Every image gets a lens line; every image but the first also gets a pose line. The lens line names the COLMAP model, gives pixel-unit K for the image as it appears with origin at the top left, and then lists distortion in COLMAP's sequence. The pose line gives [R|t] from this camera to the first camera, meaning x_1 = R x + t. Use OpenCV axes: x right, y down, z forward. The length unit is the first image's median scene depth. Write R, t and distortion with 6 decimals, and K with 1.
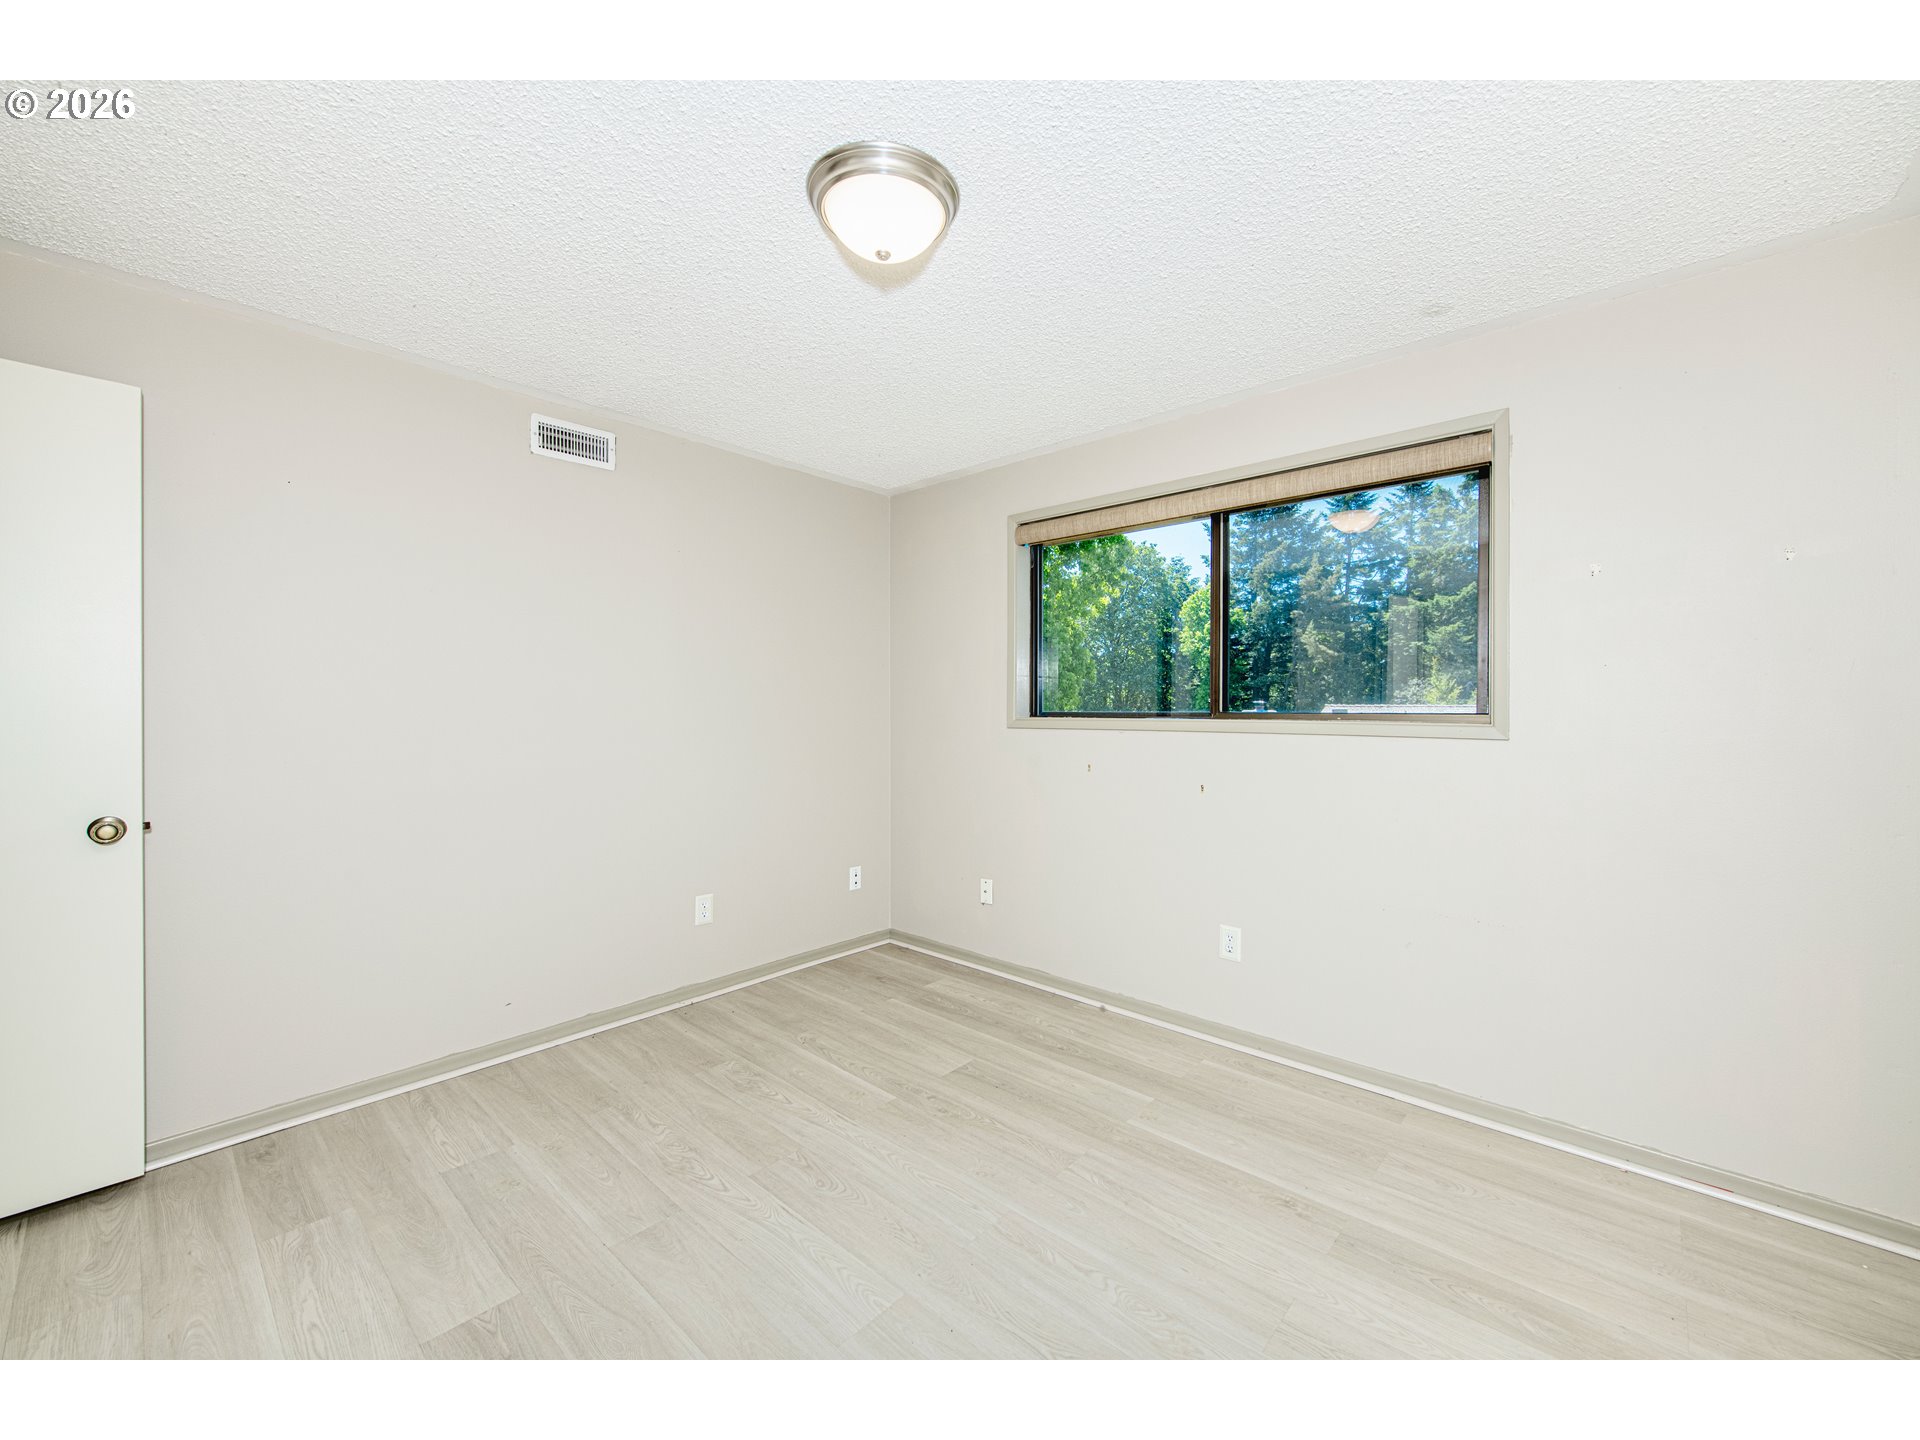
lens RADIAL K [[796.3, 0, 961.7], [0, 796.3, 707.2], [0, 0, 1]] dist [0.002421, -0.000395]
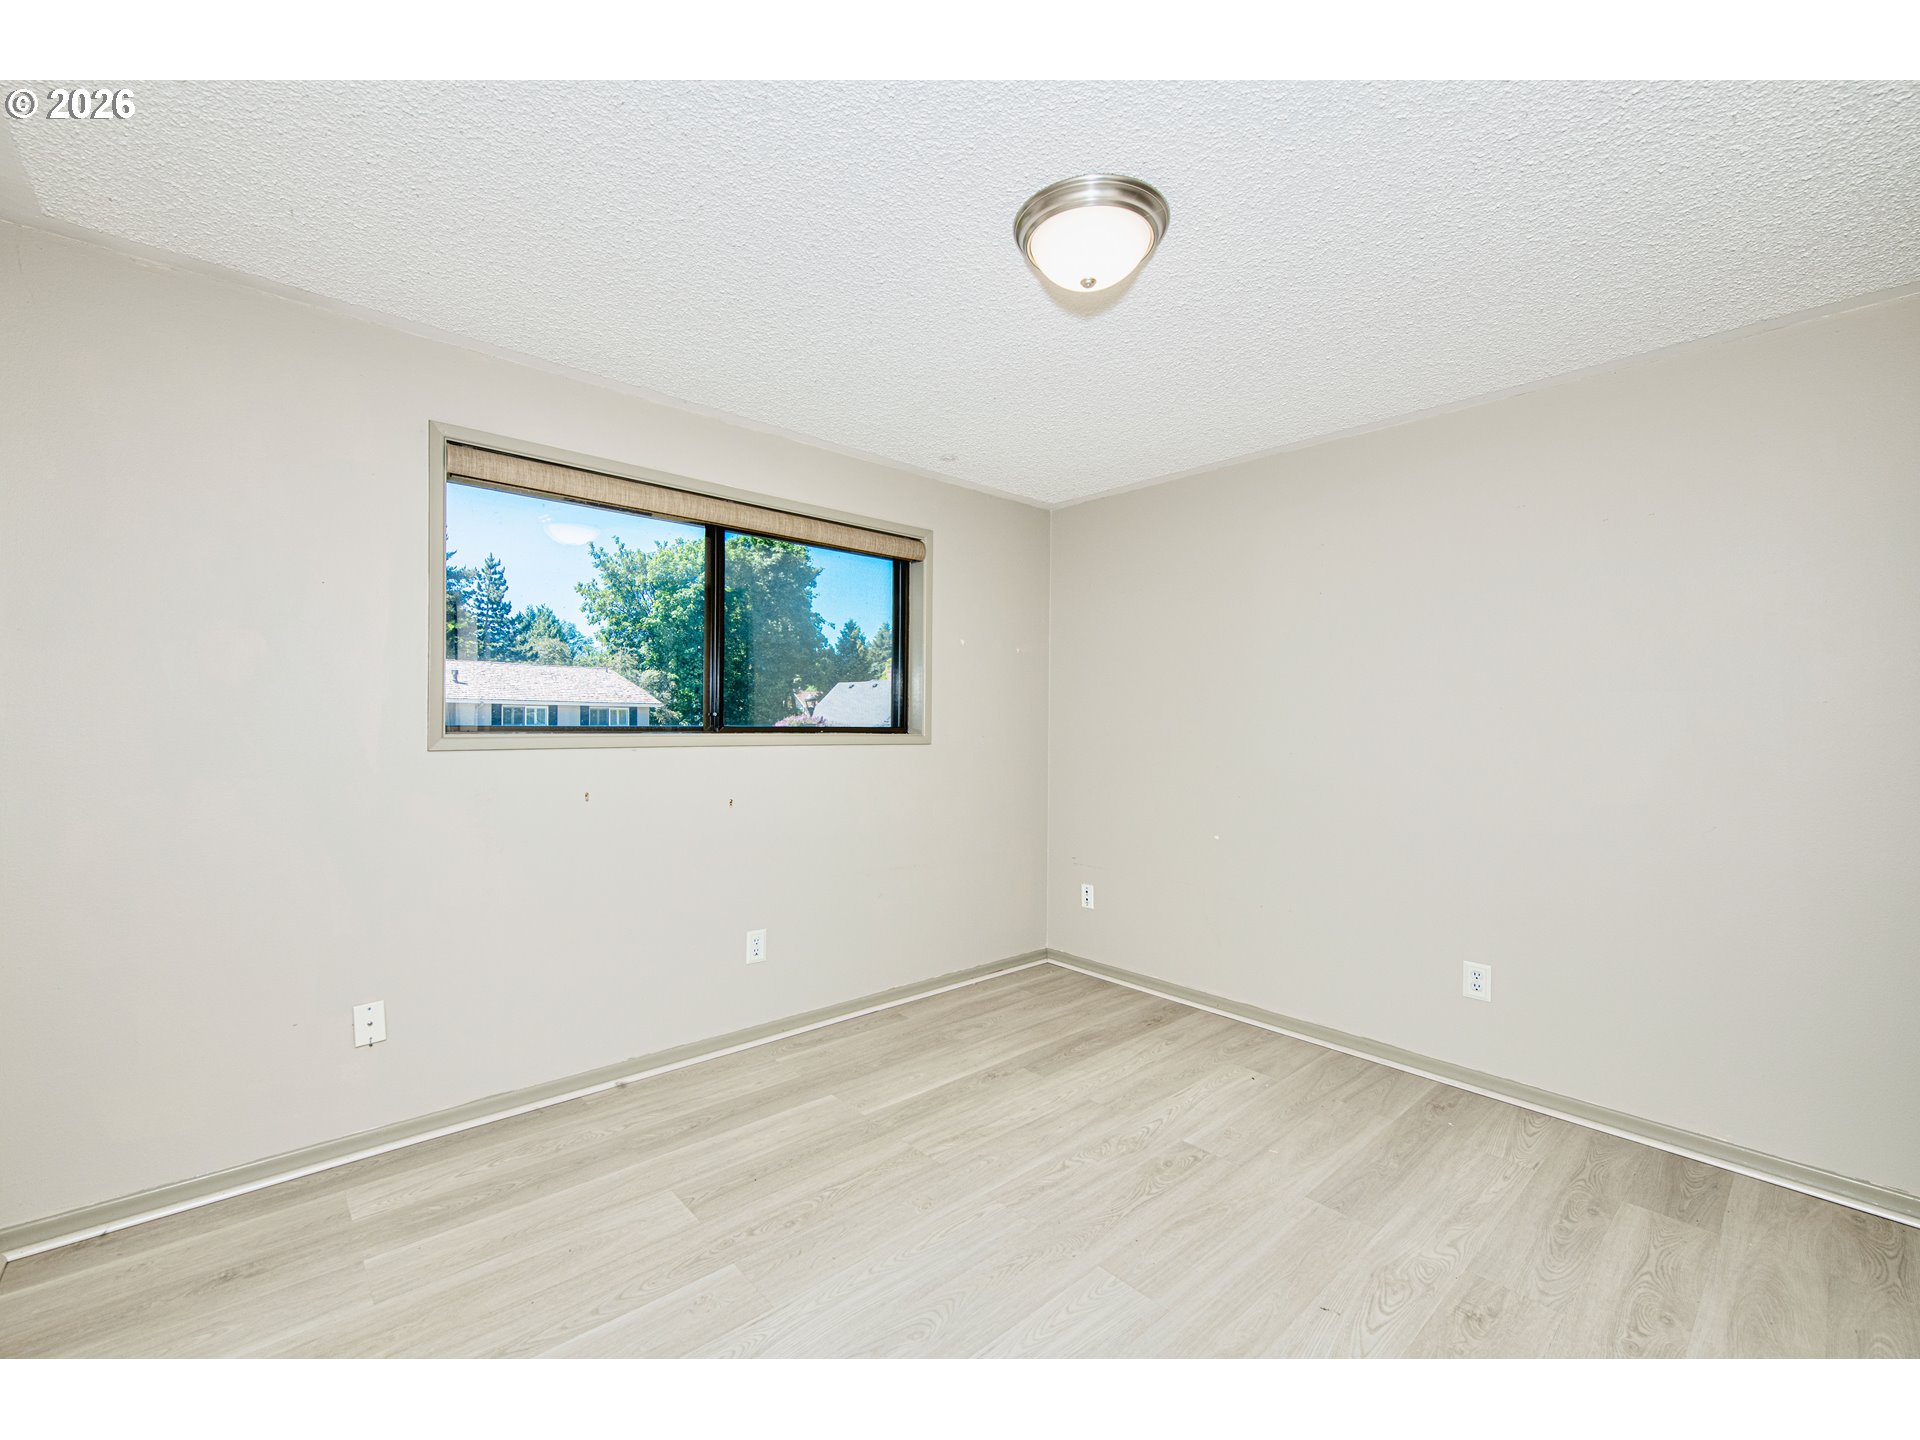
lens RADIAL K [[796.3, 0, 959.5], [0, 796.3, 720.6], [0, 0, 1]] dist [0.002421, -0.000395]
pose [[0.088202, 0.003501, 0.996096, -0.704074], [-0.004701, 0.999984, -0.003099, 0.001690], [-0.996091, -0.004409, 0.088217, 0.662693]]
